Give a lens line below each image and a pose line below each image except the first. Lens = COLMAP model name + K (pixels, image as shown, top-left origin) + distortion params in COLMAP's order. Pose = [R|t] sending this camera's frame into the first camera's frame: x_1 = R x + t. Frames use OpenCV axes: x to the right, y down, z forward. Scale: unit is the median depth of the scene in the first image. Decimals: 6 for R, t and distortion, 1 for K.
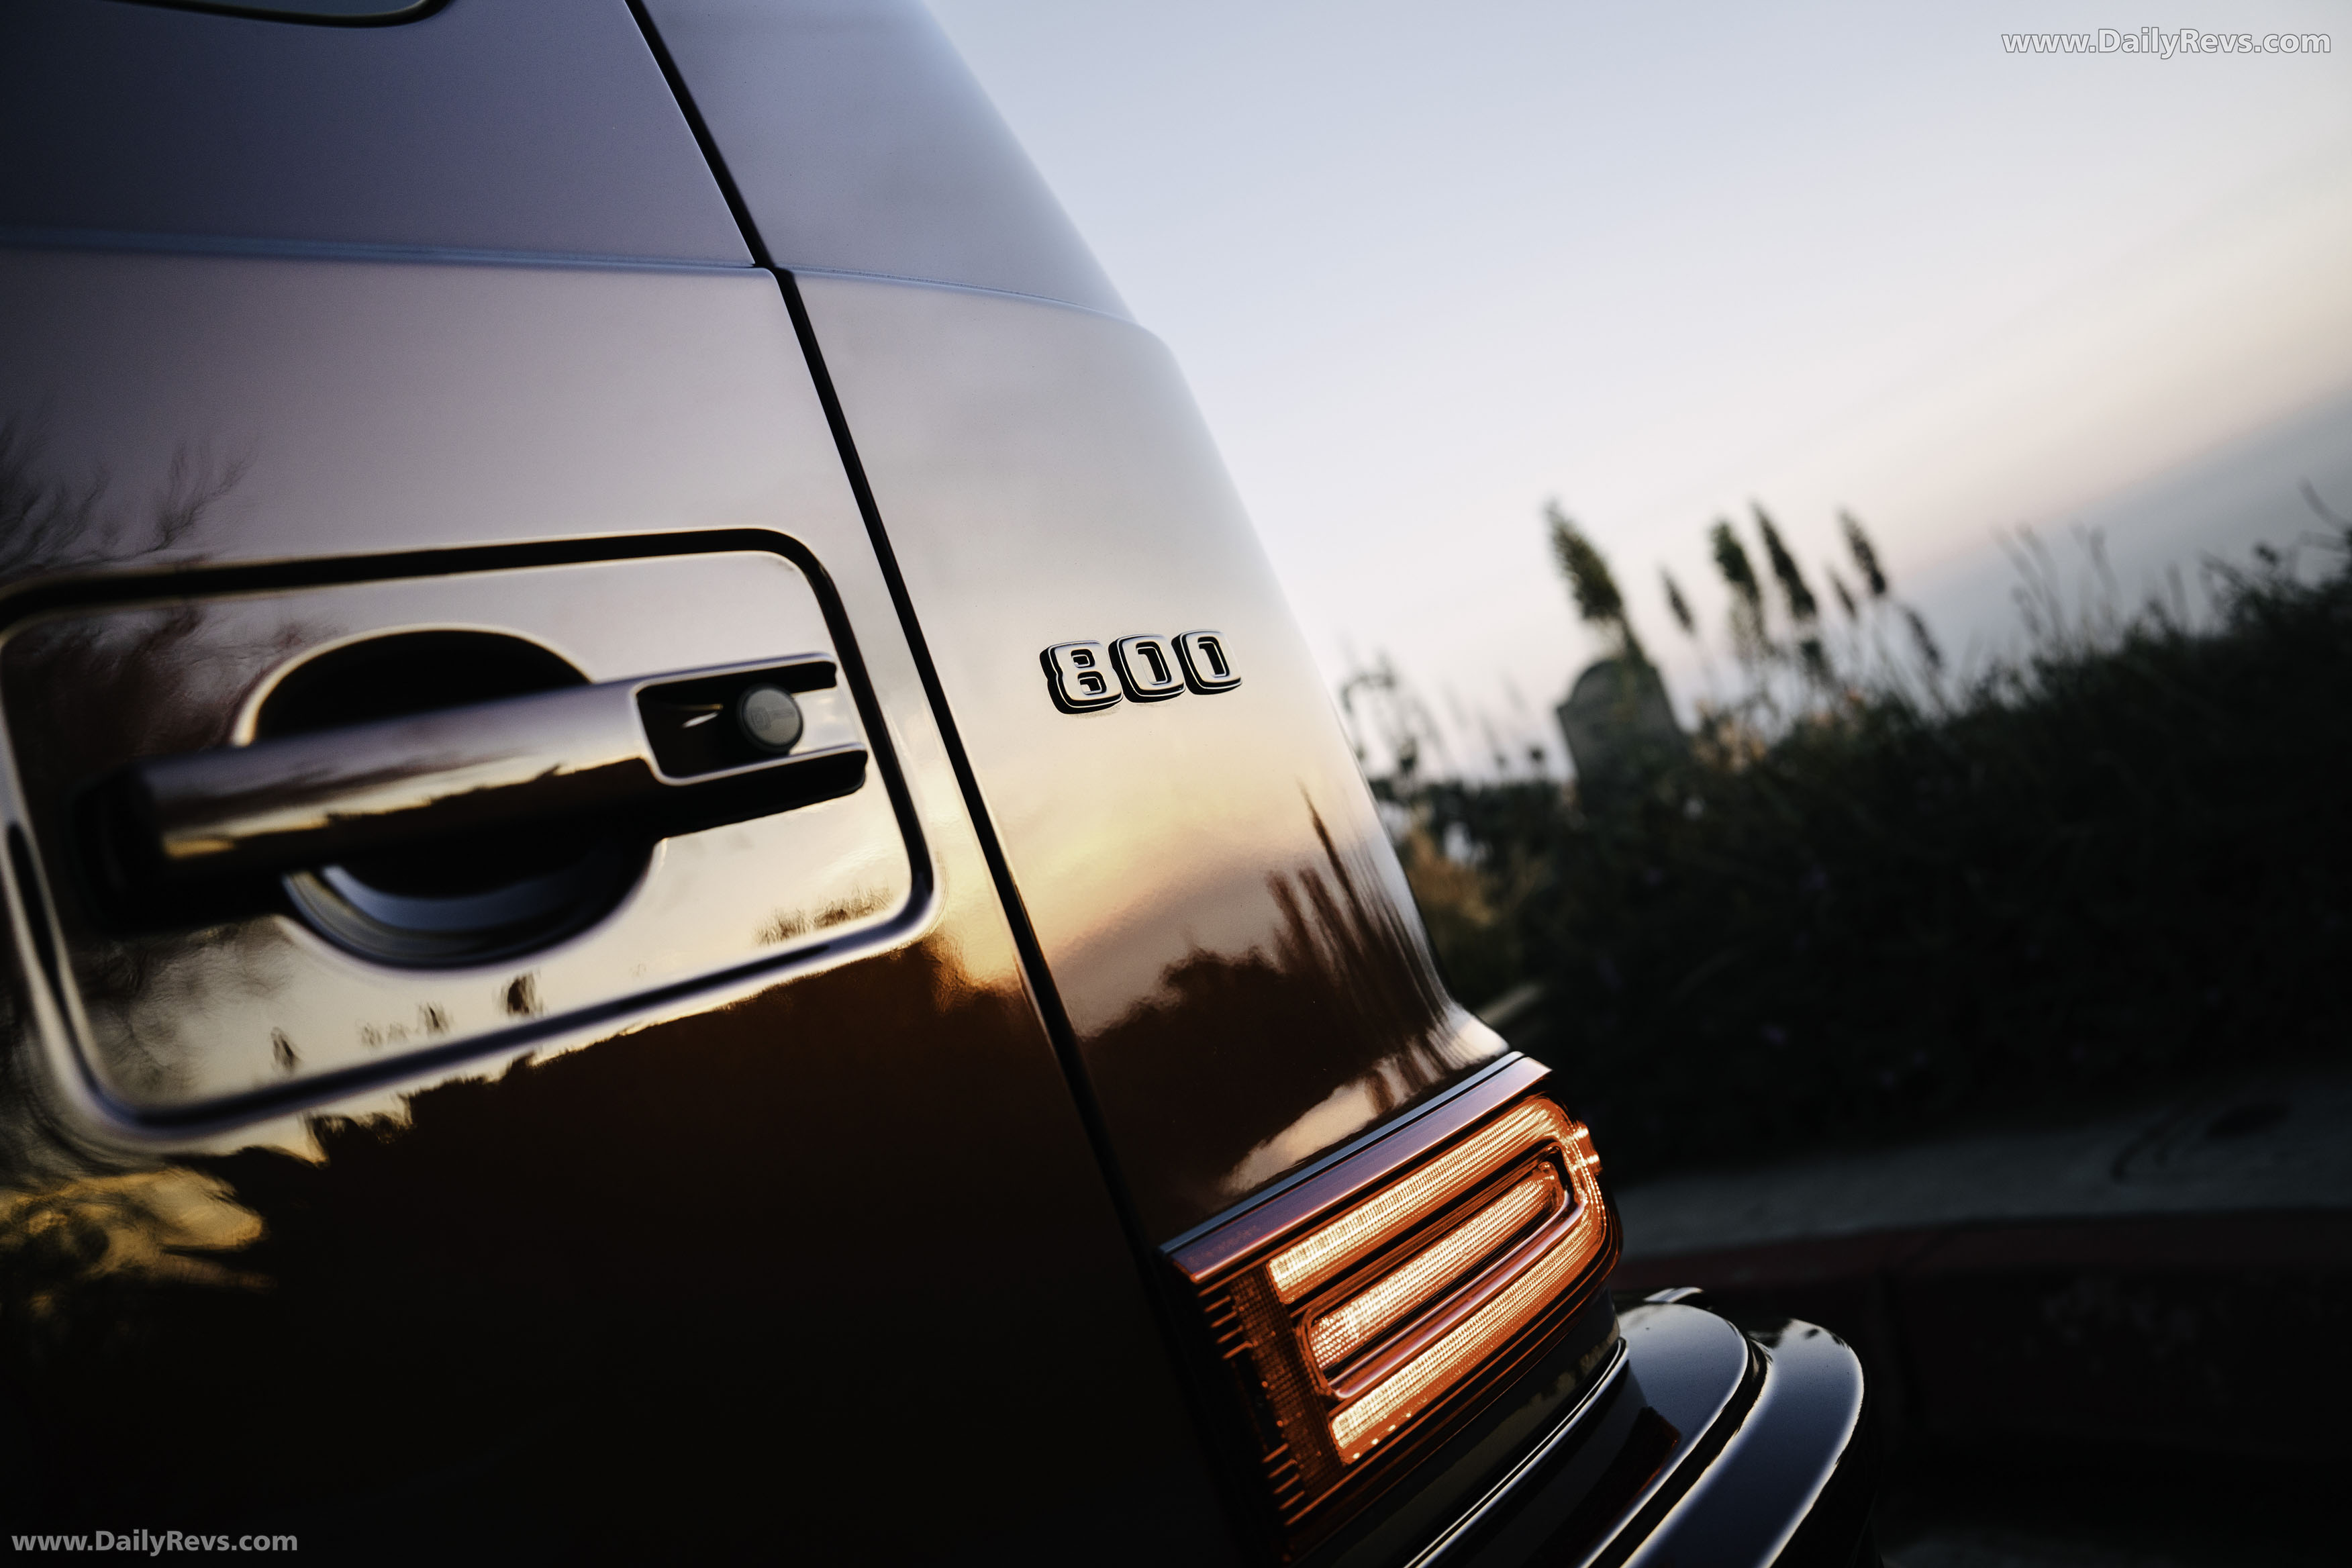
lens RADIAL K [[1685.1, 0, 1180.1], [0, 1685.1, 776.1], [0, 0, 1]] dist [-0.032710, 0.002697]
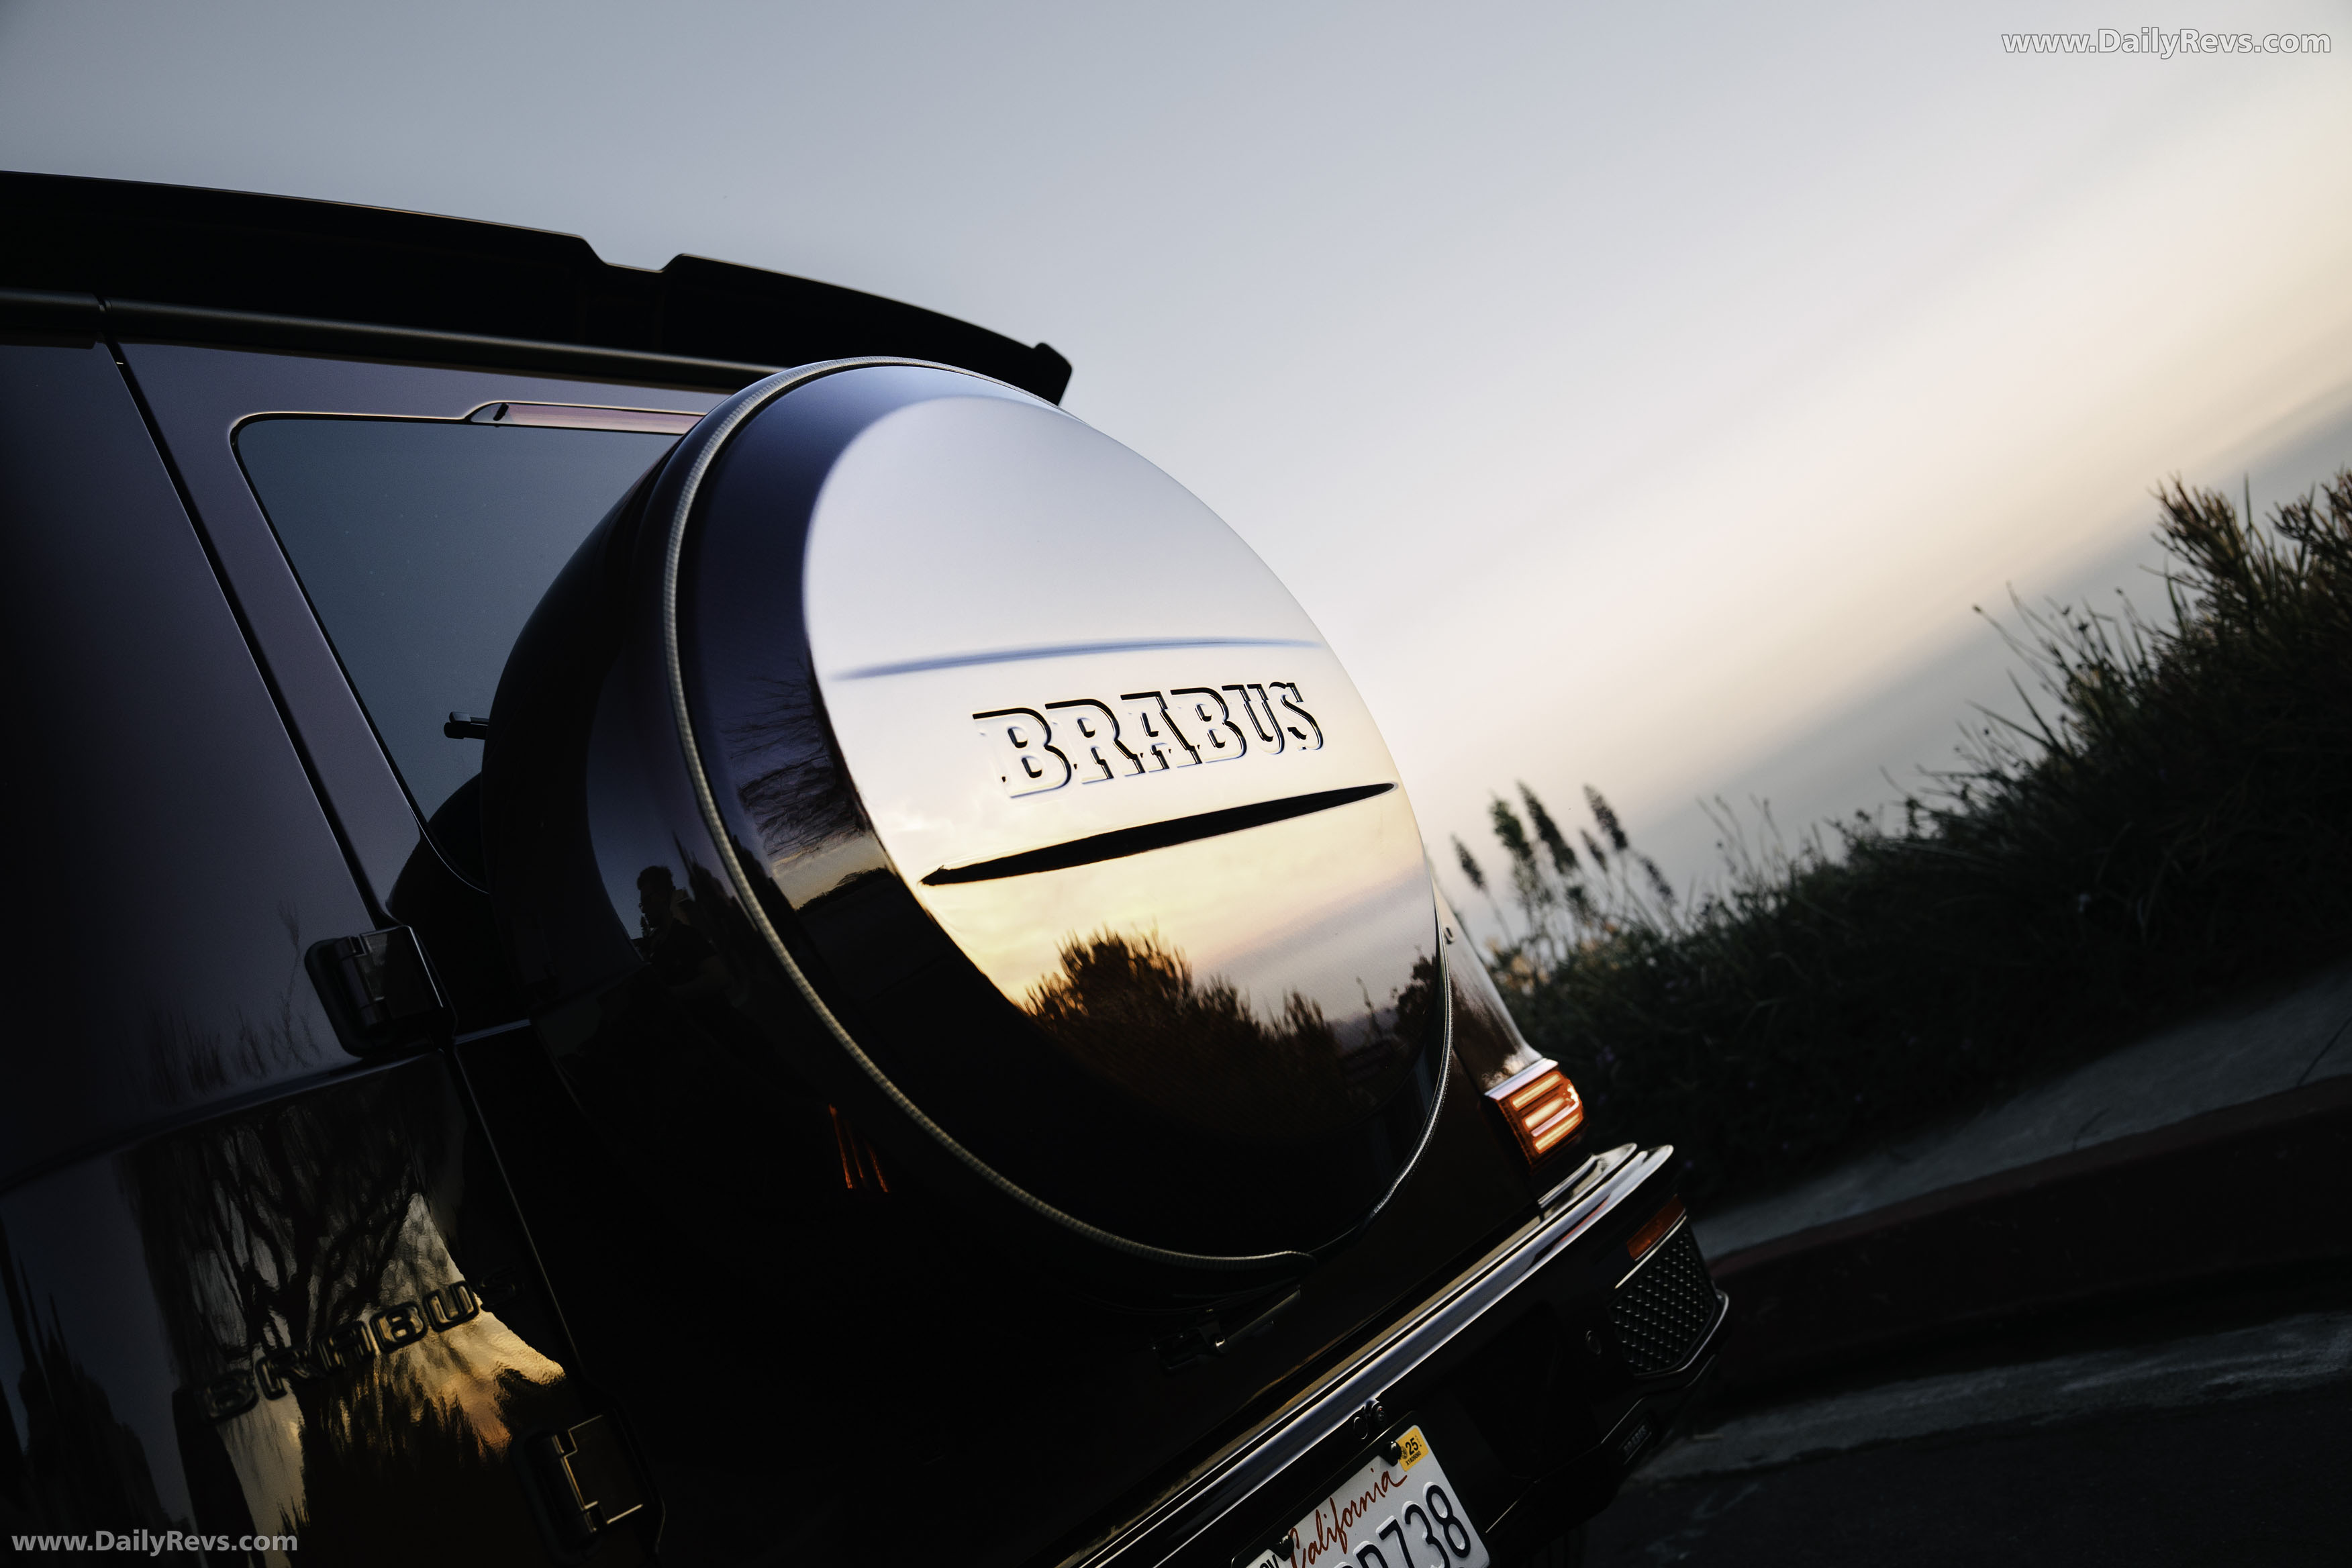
lens RADIAL K [[1707.1, 0, 1176.5], [0, 1707.1, 791.5], [0, 0, 1]] dist [-0.008994, -0.001379]
pose [[0.987408, -0.063970, 0.144684, -0.118792], [0.084946, 0.985954, -0.143799, 0.010373], [-0.133453, 0.154279, 0.978973, -0.272412]]
